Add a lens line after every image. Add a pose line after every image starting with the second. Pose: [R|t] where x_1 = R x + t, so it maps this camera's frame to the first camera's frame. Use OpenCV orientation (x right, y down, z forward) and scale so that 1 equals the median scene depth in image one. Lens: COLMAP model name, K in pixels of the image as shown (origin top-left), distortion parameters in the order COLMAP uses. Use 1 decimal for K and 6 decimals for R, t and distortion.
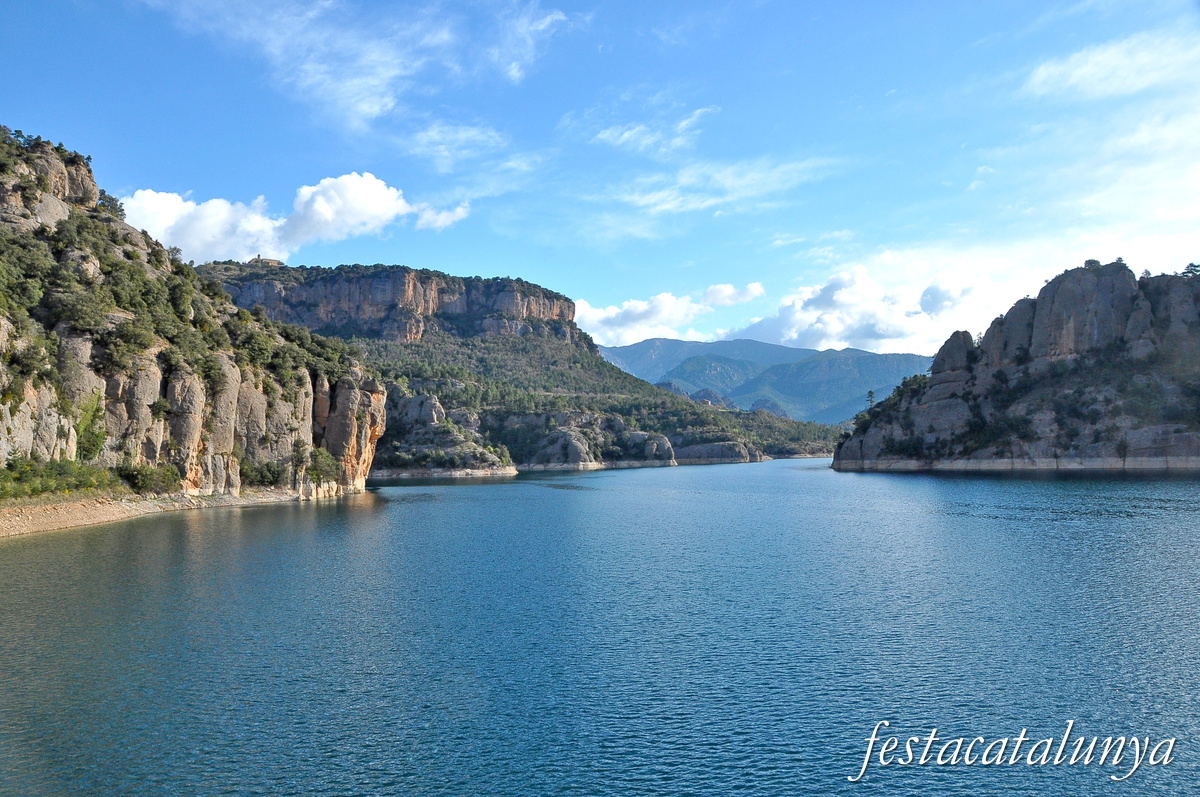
lens RADIAL K [[942.8, 0, 579.9], [0, 942.8, 423.9], [0, 0, 1]] dist [-0.163465, 0.132786]
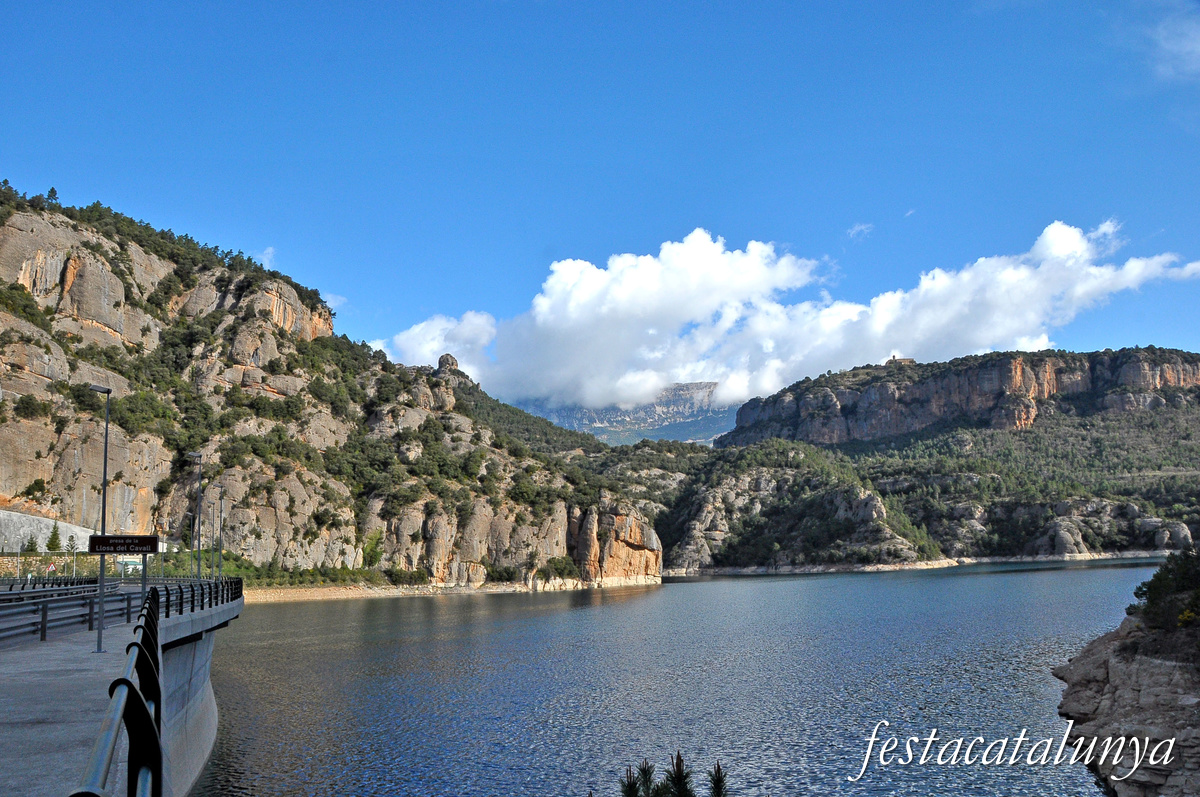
lens RADIAL K [[942.8, 0, 579.9], [0, 942.8, 423.9], [0, 0, 1]] dist [-0.163465, 0.132786]
pose [[0.722183, -0.098753, -0.684616, 0.262403], [0.033327, 0.993574, -0.108164, -0.006879], [0.690898, 0.055298, 0.720834, -0.022673]]
